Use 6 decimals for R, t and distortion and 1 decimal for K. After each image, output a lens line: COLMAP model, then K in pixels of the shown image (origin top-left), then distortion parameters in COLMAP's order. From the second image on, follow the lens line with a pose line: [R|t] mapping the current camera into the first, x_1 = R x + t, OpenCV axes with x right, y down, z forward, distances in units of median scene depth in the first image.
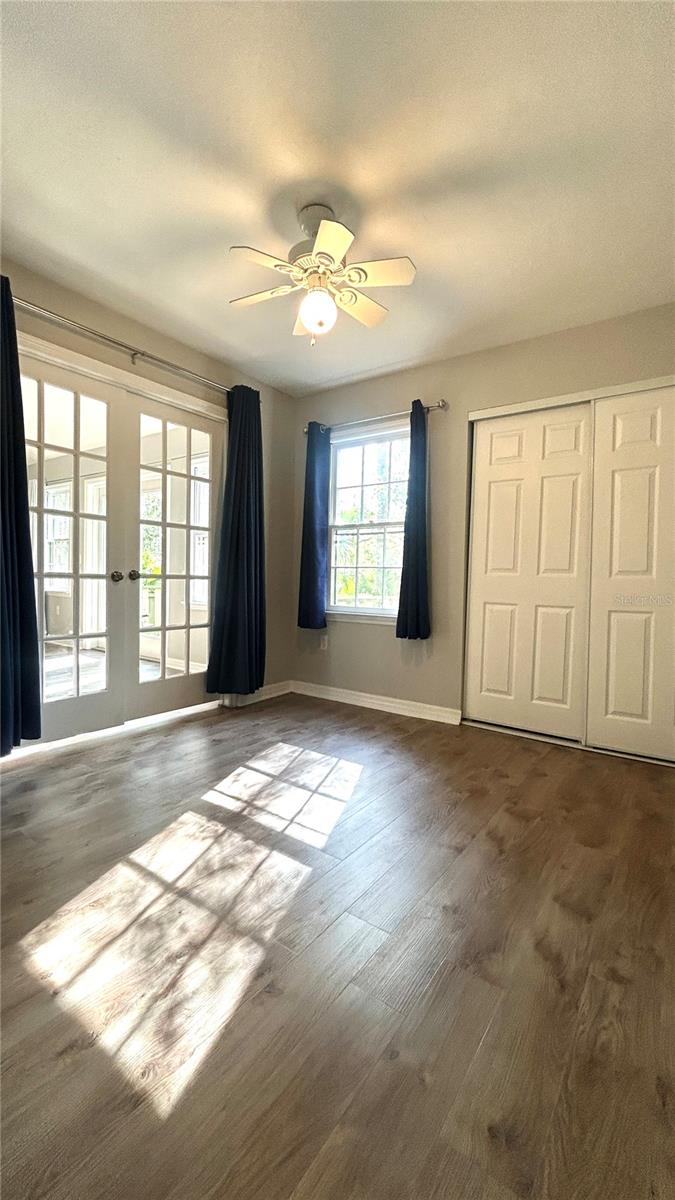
lens RADIAL K [[505.7, 0, 336.7], [0, 505.7, 602.0], [0, 0, 1]] dist [-0.008766, 0.000017]
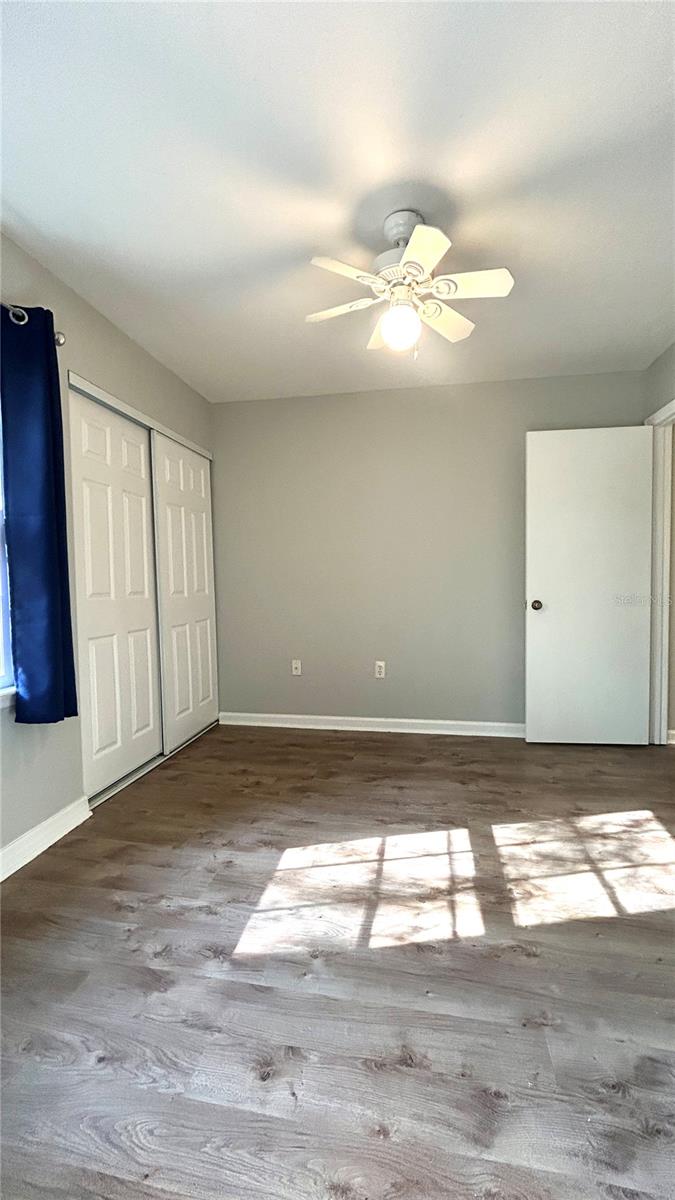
lens RADIAL K [[505.7, 0, 336.7], [0, 505.7, 602.0], [0, 0, 1]] dist [-0.008766, 0.000017]
pose [[-0.458440, -0.058726, 0.886783, -0.868423], [0.038813, 0.995539, 0.085993, -0.164733], [-0.887877, 0.073841, -0.454116, 1.652388]]
